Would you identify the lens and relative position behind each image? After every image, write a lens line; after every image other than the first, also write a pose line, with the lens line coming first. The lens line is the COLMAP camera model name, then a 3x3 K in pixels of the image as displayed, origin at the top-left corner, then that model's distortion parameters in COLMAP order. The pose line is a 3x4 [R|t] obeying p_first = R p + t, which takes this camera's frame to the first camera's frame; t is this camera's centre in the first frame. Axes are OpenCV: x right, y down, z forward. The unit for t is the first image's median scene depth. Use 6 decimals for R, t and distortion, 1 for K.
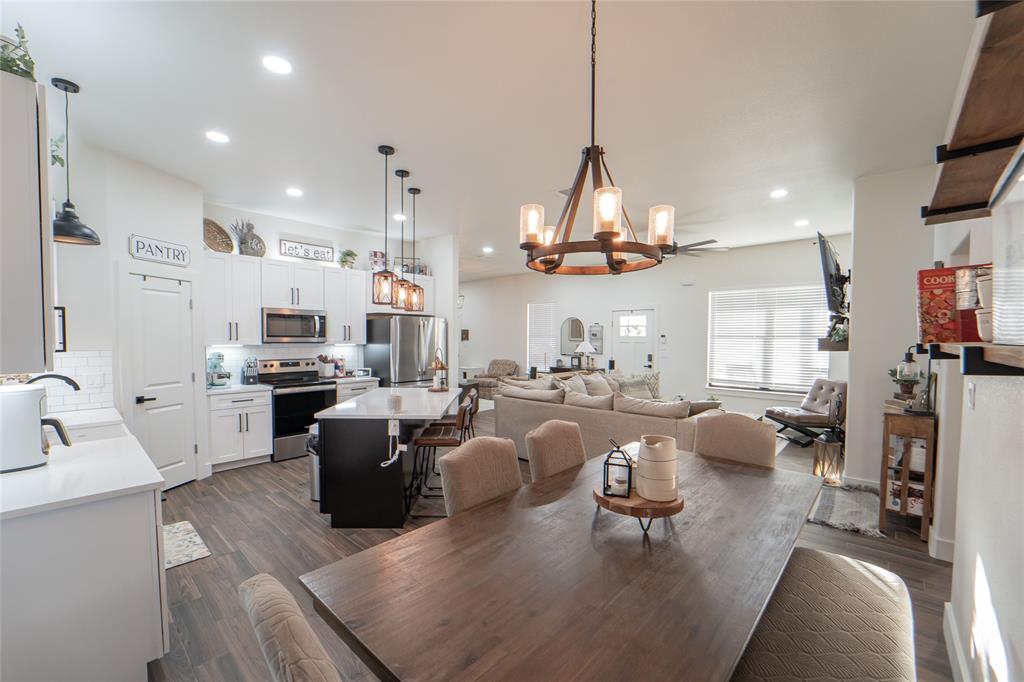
lens RADIAL K [[415.8, 0, 512.4], [0, 415.8, 351.6], [0, 0, 1]] dist [-0.024738, -0.000193]
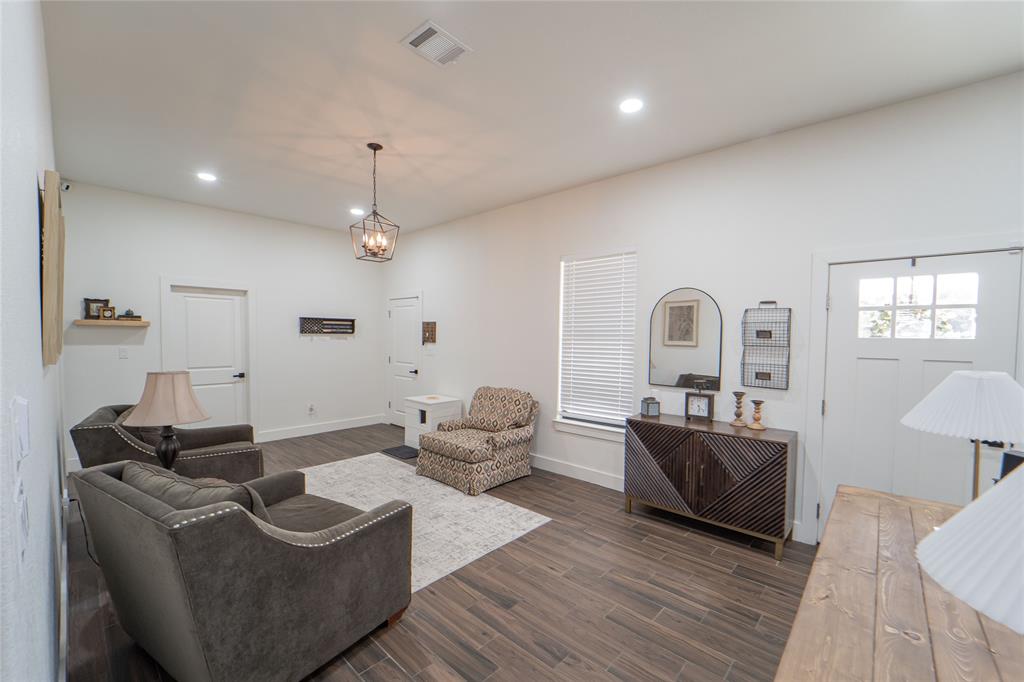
lens RADIAL K [[415.8, 0, 512.4], [0, 415.8, 351.6], [0, 0, 1]] dist [-0.024738, -0.000193]
pose [[0.999972, 0.007399, 0.000879, -0.015820], [-0.007402, 0.999969, 0.002579, -0.025914], [-0.000860, -0.002585, 0.999996, 0.678588]]
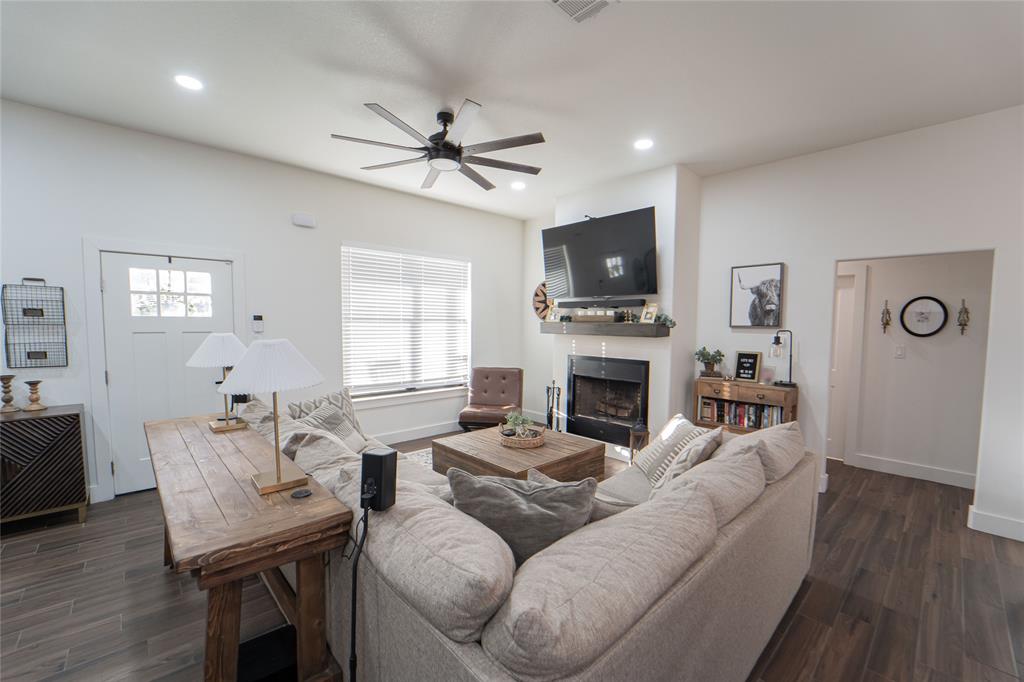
lens RADIAL K [[415.8, 0, 512.4], [0, 415.8, 351.6], [0, 0, 1]] dist [-0.024738, -0.000193]
pose [[0.068121, -0.069486, 0.995254, -0.109720], [0.027297, 0.997328, 0.067762, -0.020428], [-0.997304, 0.022552, 0.069836, 0.608997]]
